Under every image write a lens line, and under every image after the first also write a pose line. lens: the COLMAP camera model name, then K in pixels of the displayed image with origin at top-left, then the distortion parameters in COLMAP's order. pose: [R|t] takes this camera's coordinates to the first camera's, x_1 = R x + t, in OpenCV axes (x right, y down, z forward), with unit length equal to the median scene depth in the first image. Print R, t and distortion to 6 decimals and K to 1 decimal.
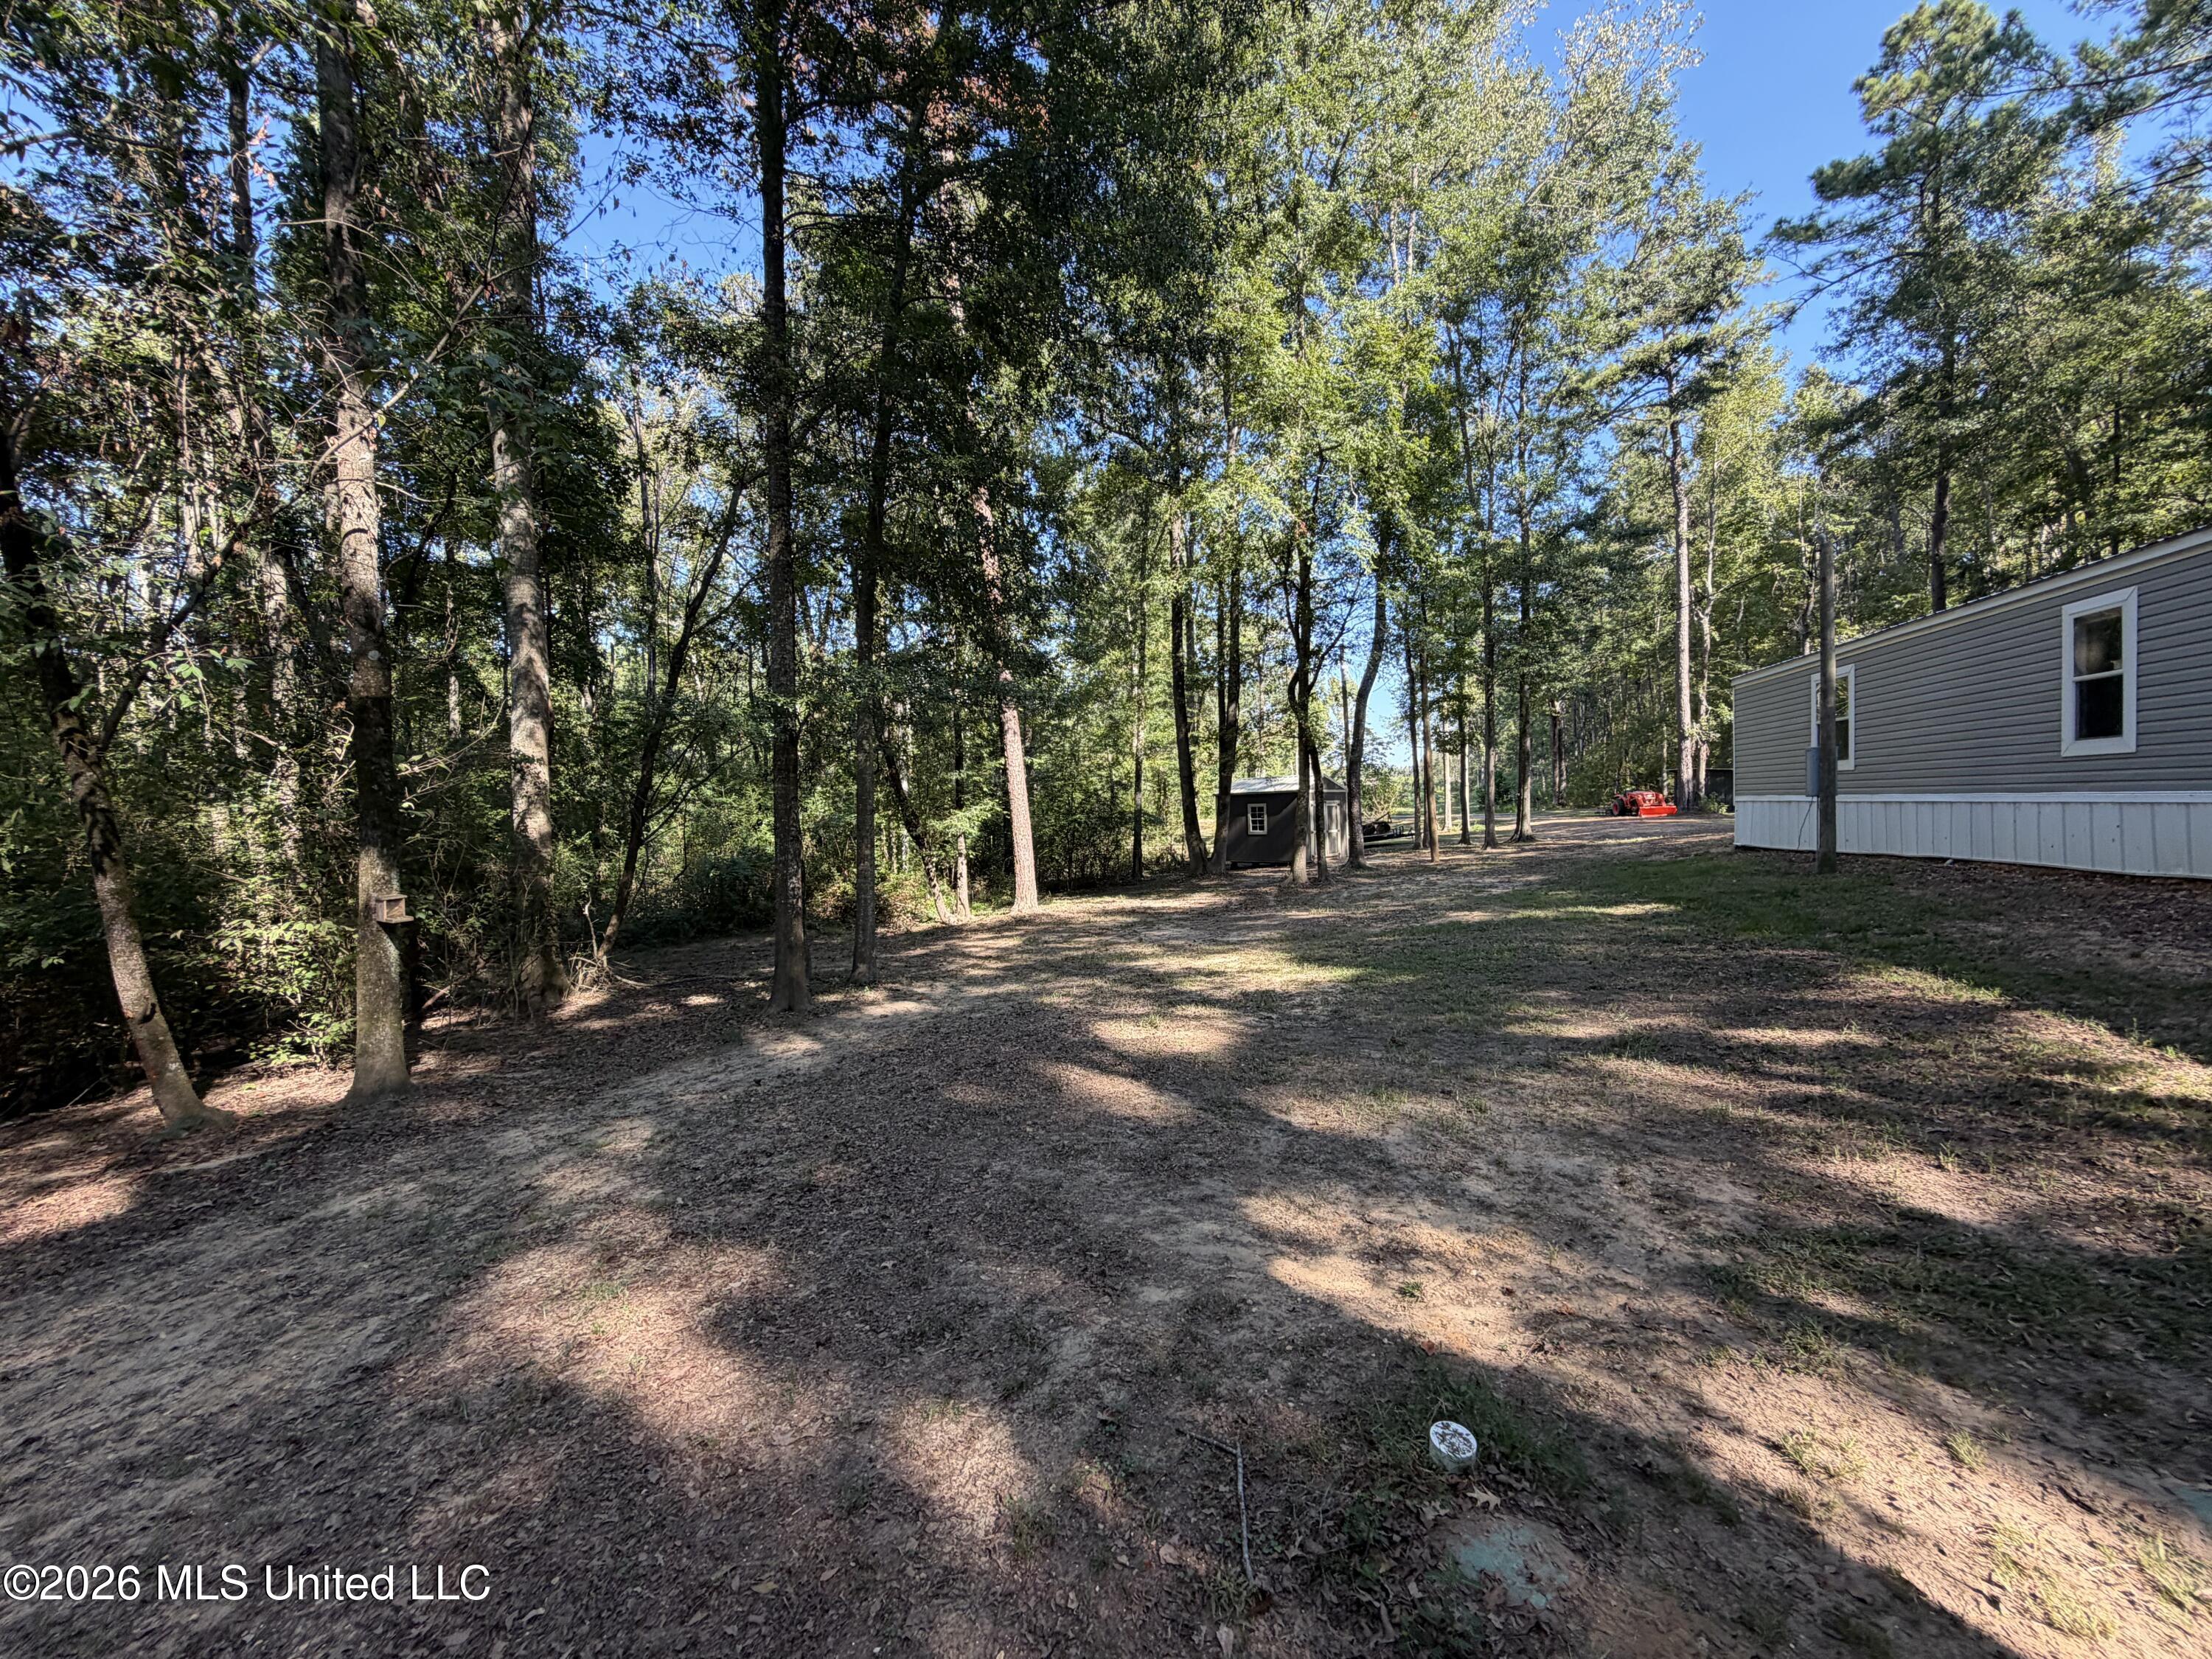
lens RADIAL K [[883.7, 0, 1107.9], [0, 883.7, 834.1], [0, 0, 1]] dist [0.000112, 0.000120]
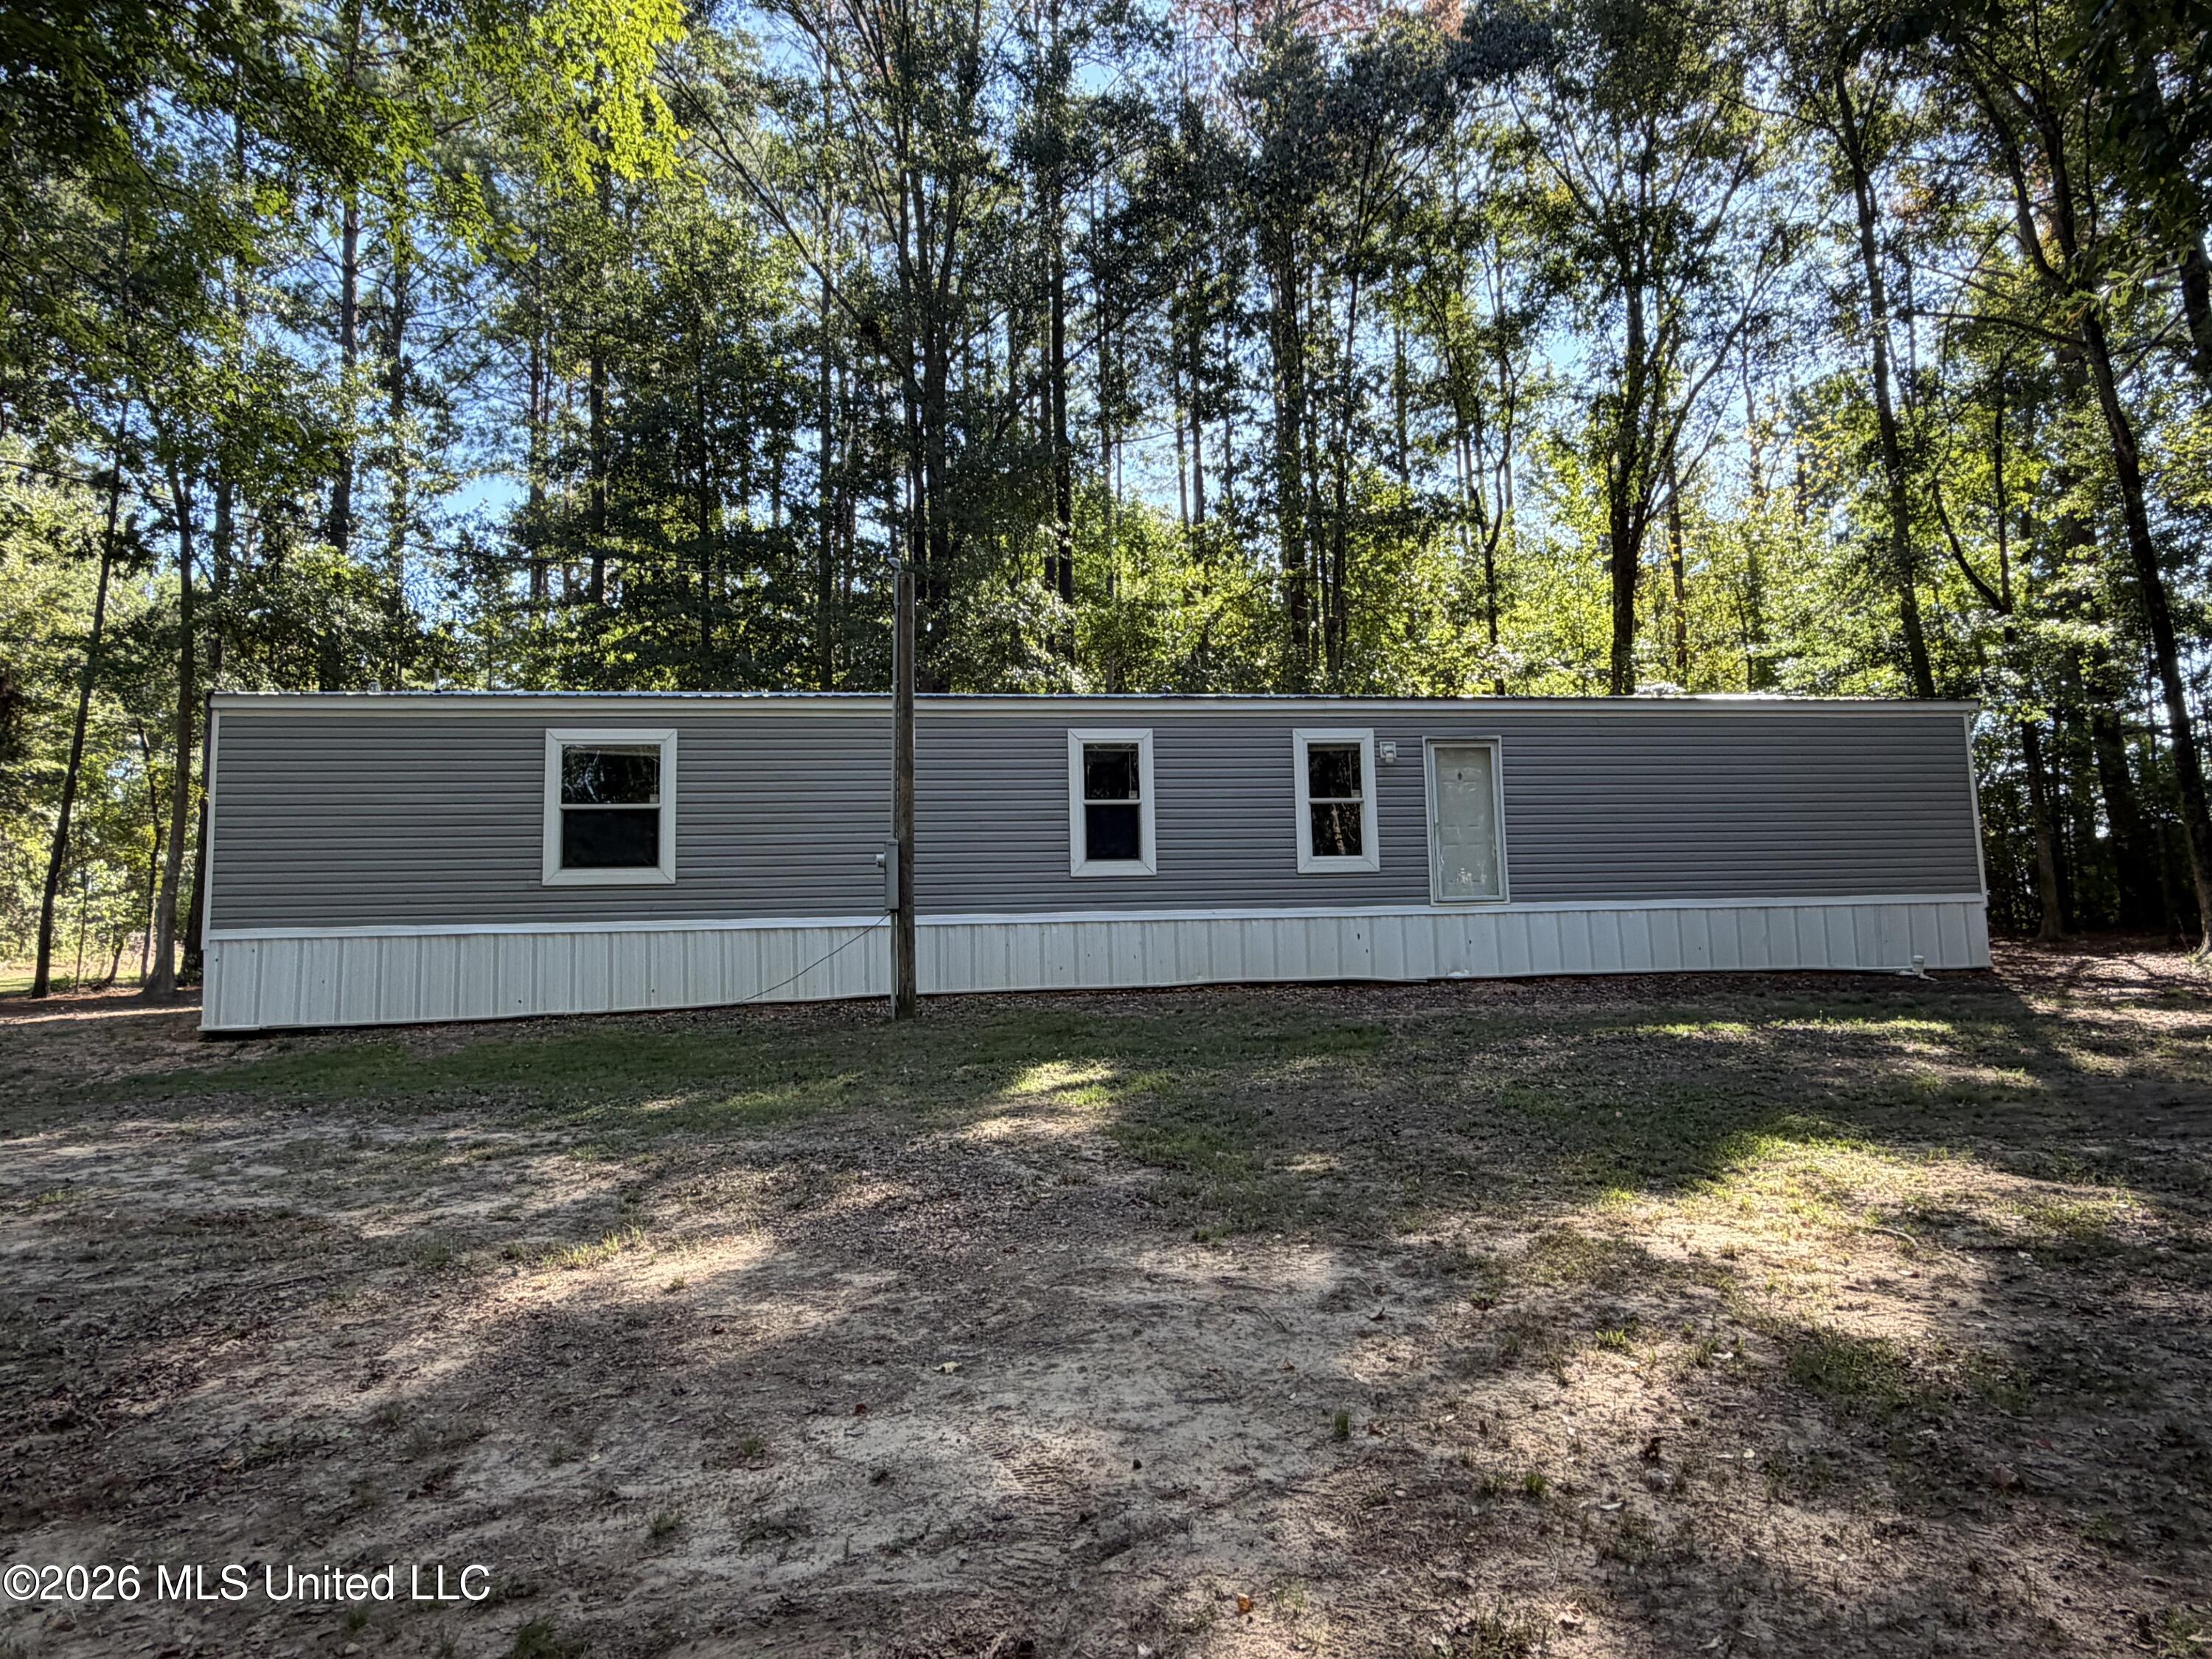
lens RADIAL K [[707.8, 0, 1104.7], [0, 707.8, 848.8], [0, 0, 1]] dist [0.000089, 0.000003]
pose [[-0.330674, 0.104488, 0.937943, 0.252504], [0.056964, 0.994250, -0.090678, -0.035455], [-0.942024, 0.023445, -0.334725, 1.008372]]
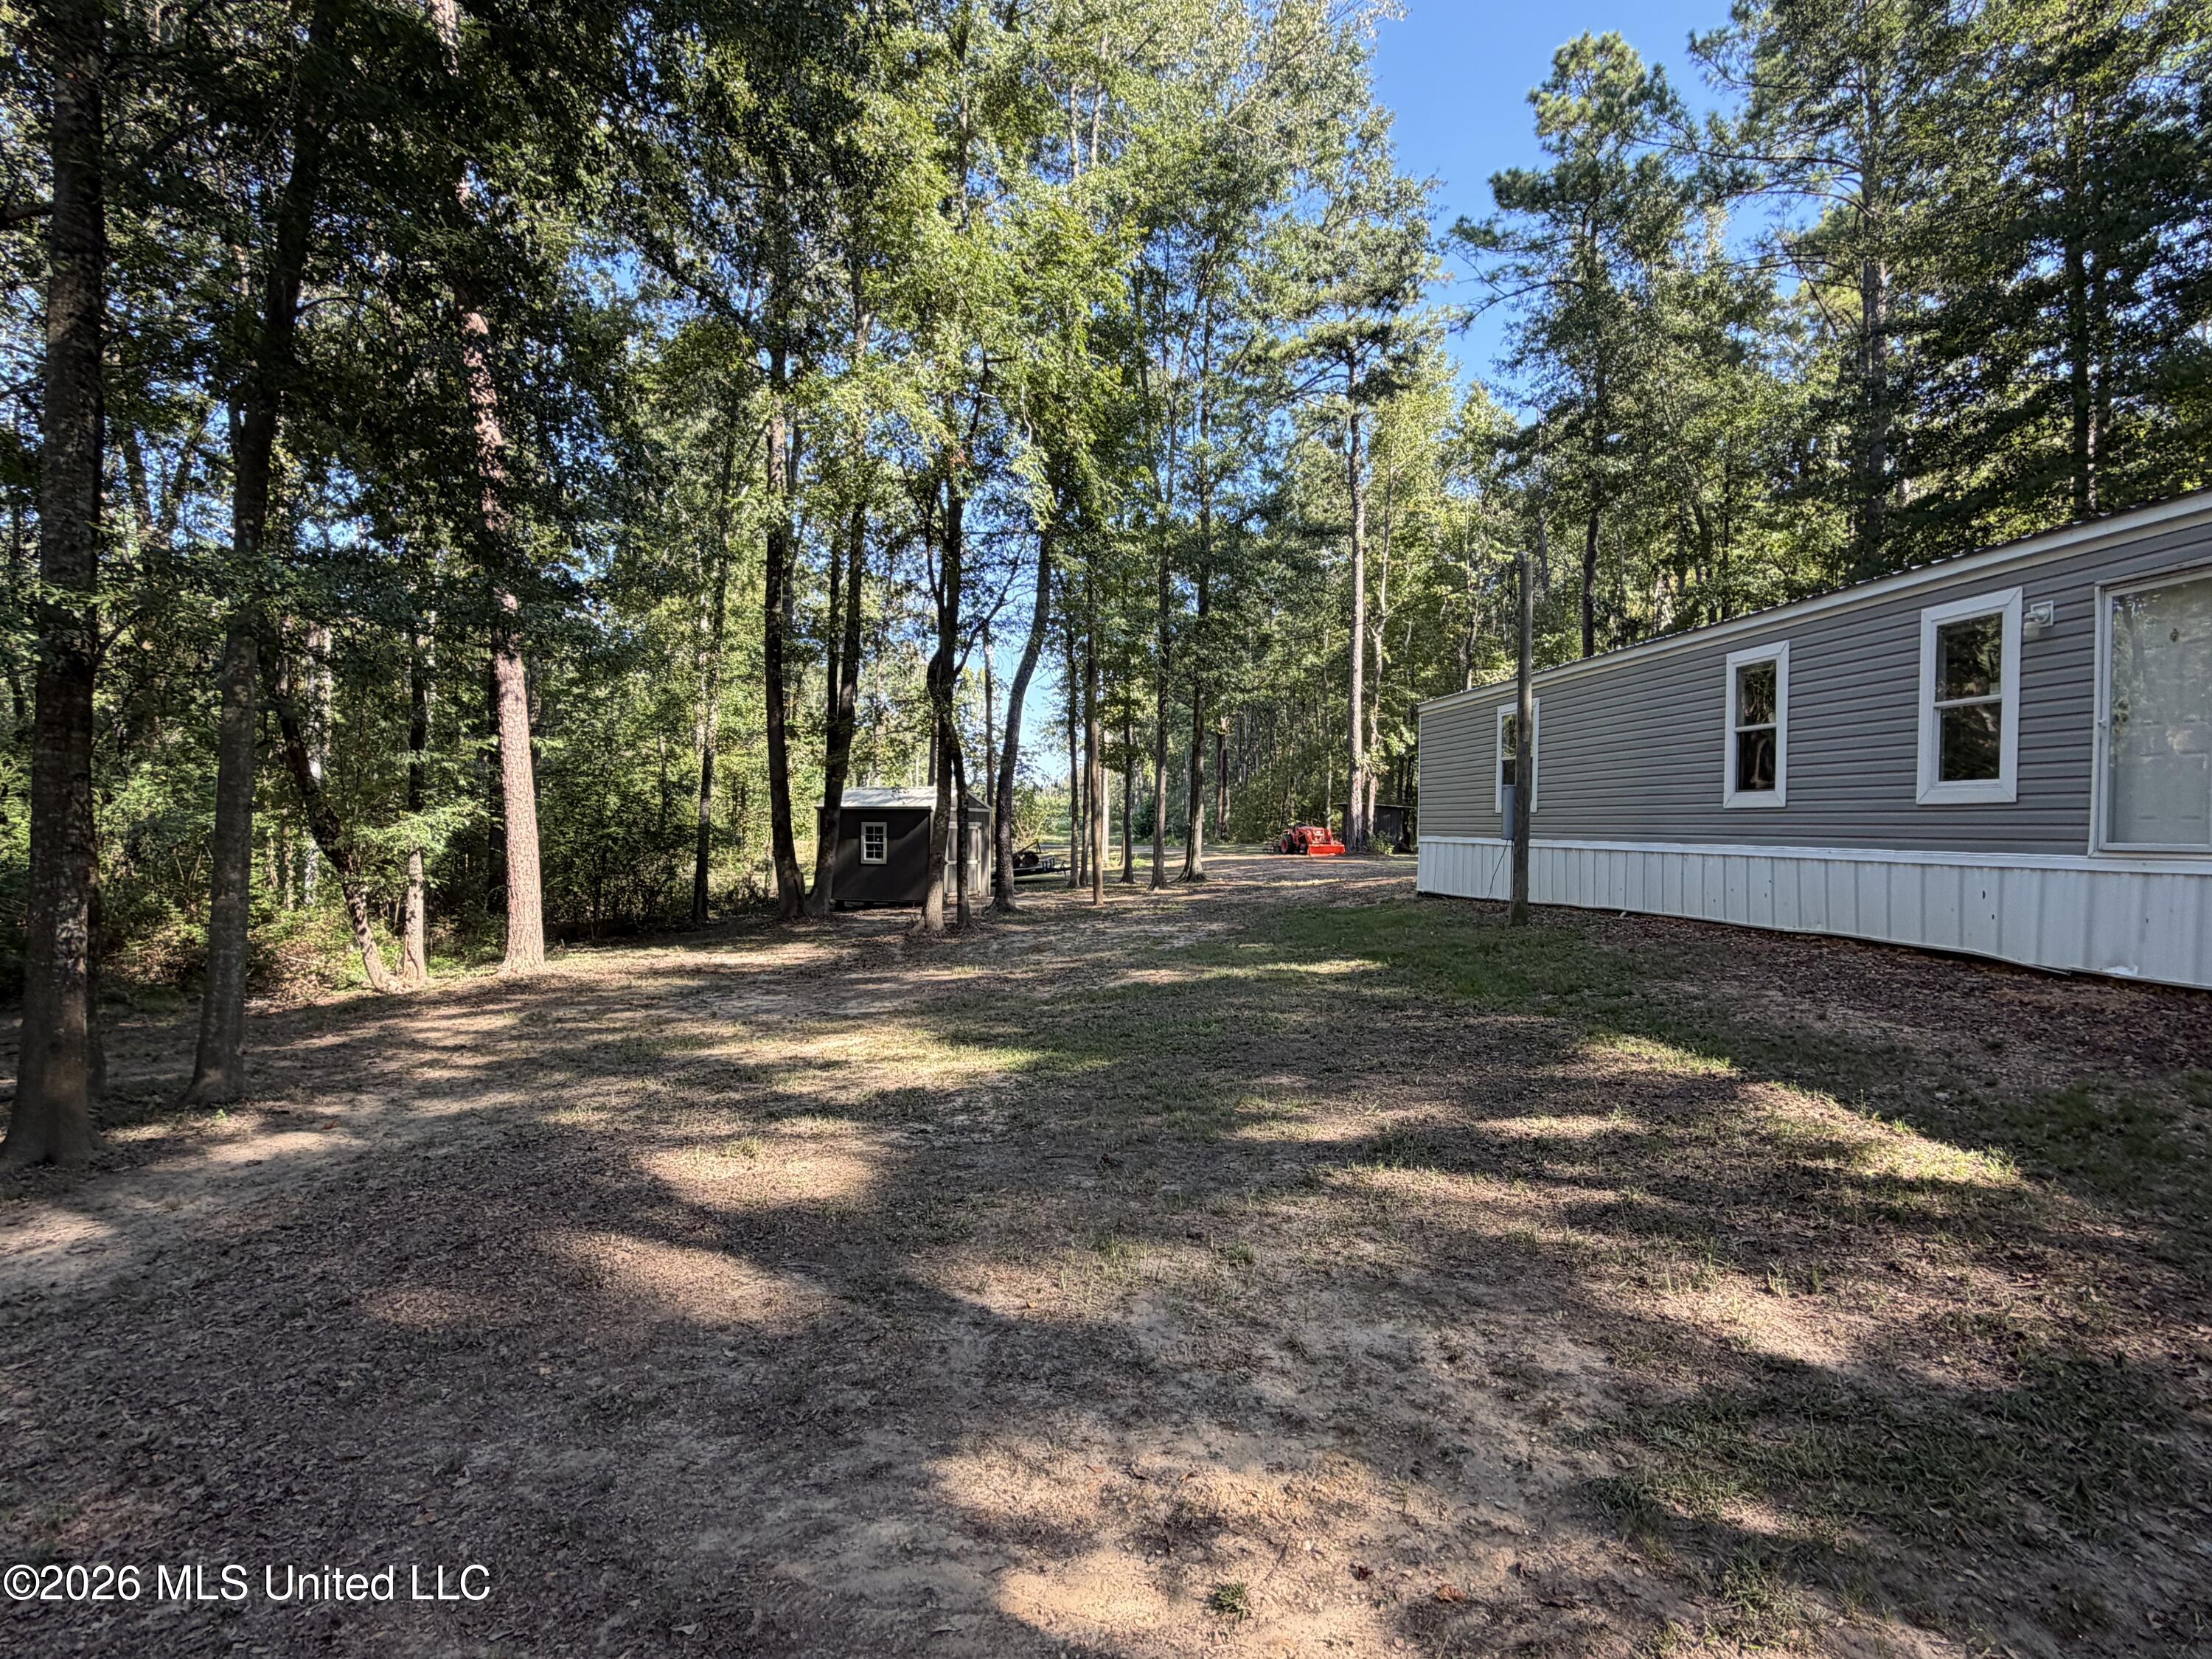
lens RADIAL K [[1165.4, 0, 1116.6], [0, 1165.4, 832.7], [0, 0, 1]] dist [0.000911, -0.000851]
pose [[0.928513, 0.038328, 0.369315, -0.011333], [-0.028493, 0.999080, -0.032049, -0.000303], [-0.370204, 0.019235, 0.928751, 0.047005]]
